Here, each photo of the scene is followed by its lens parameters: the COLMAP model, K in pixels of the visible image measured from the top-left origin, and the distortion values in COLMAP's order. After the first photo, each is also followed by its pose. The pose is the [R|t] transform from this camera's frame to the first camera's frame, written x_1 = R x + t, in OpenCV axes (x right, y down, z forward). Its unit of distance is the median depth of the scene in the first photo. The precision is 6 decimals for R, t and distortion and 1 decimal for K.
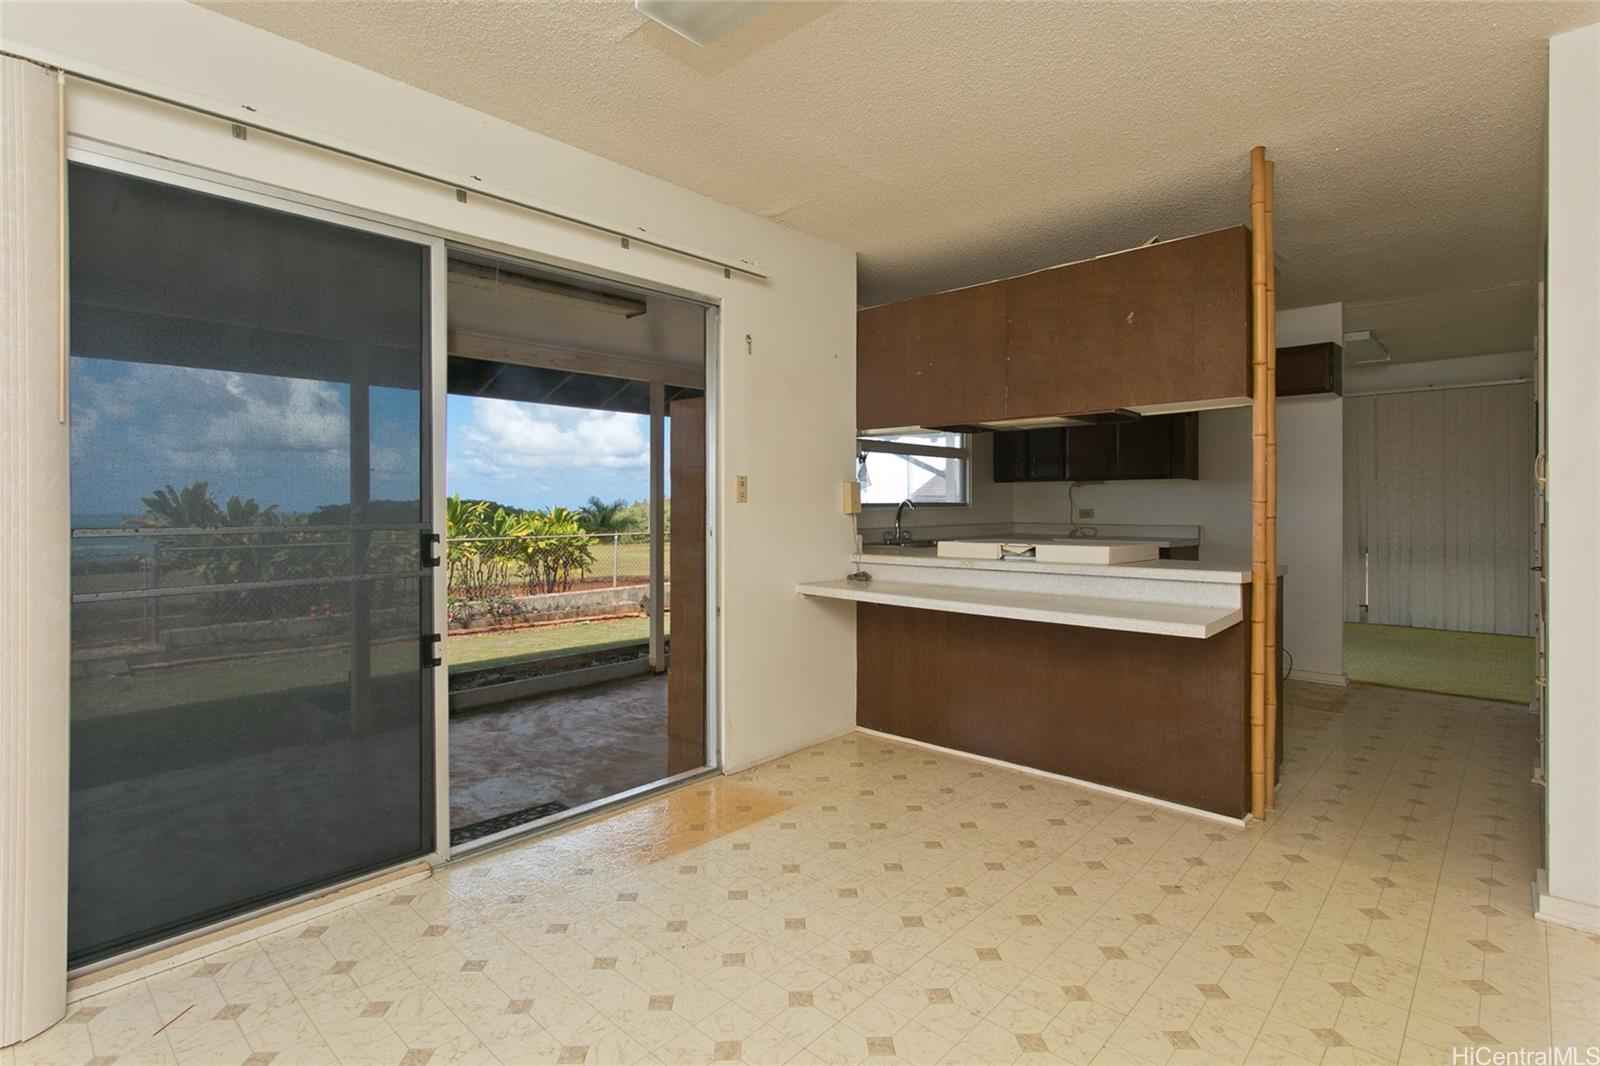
lens RADIAL K [[782.9, 0, 794.9], [0, 782.9, 518.2], [0, 0, 1]] dist [0.005282, 0.000420]
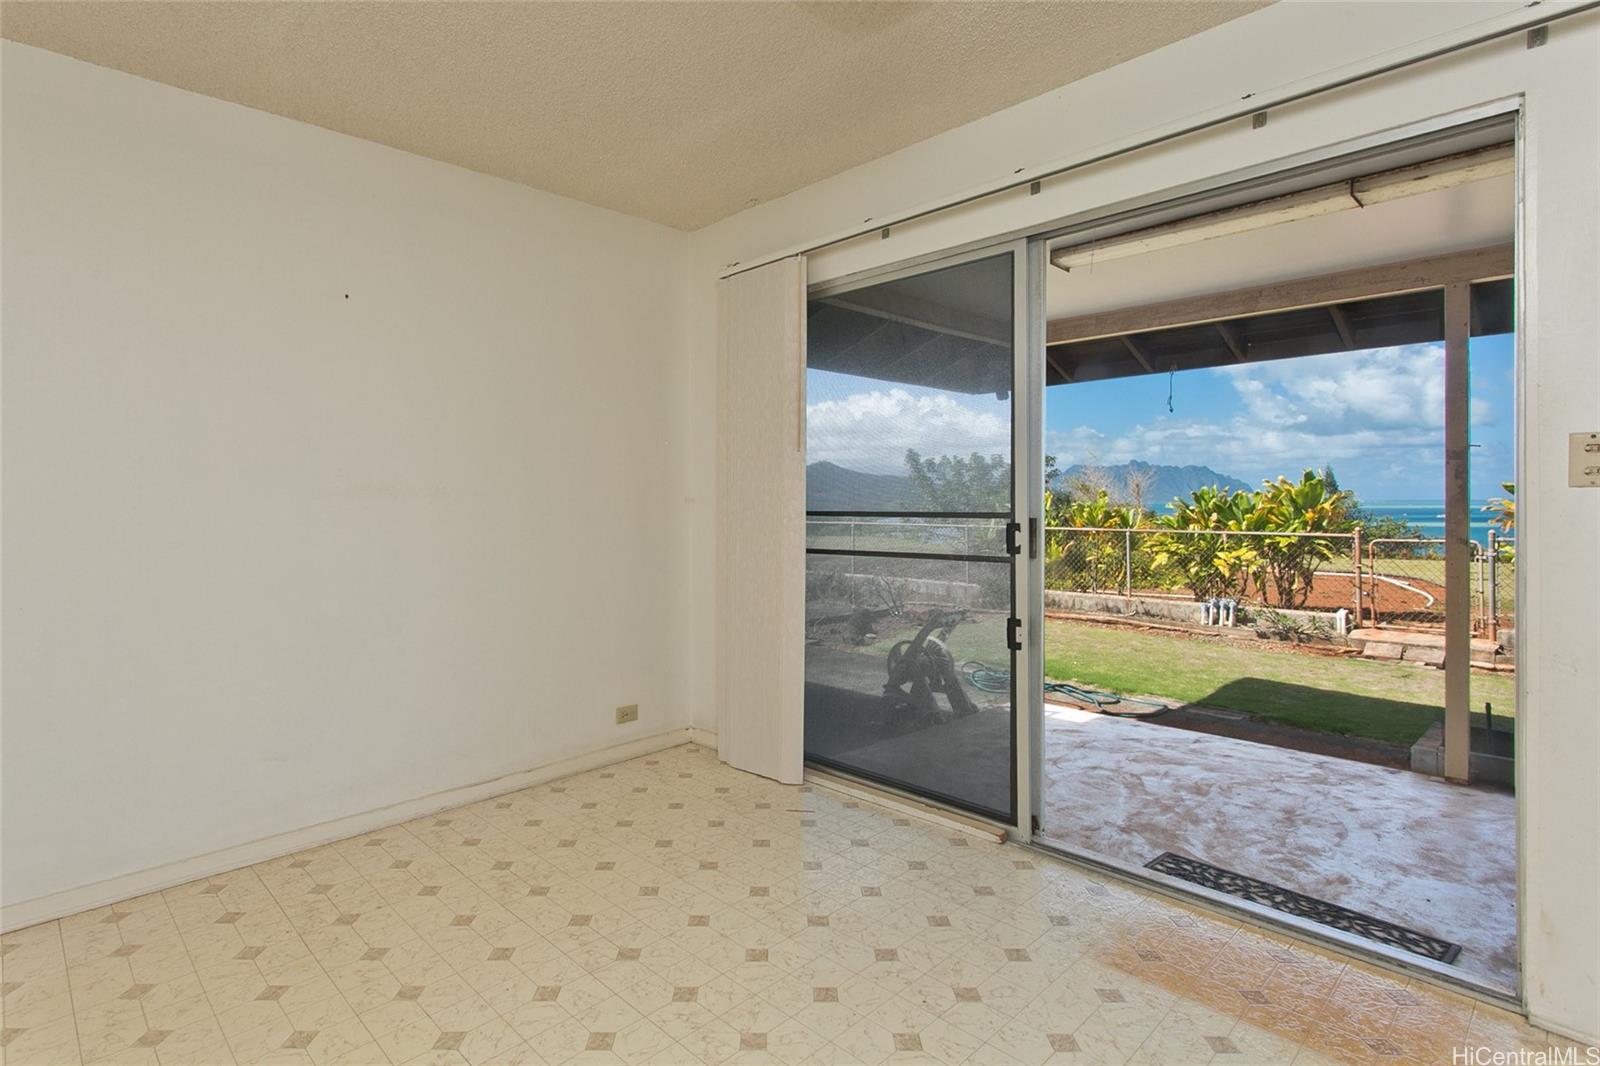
lens RADIAL K [[782.9, 0, 729.5], [0, 782.9, 500.3], [0, 0, 1]] dist [0.005282, 0.000420]
pose [[-0.062701, 0.007237, -0.998006, 0.448483], [-0.009147, 0.999928, 0.007826, -0.011458], [0.997990, 0.009620, -0.062631, 0.500992]]
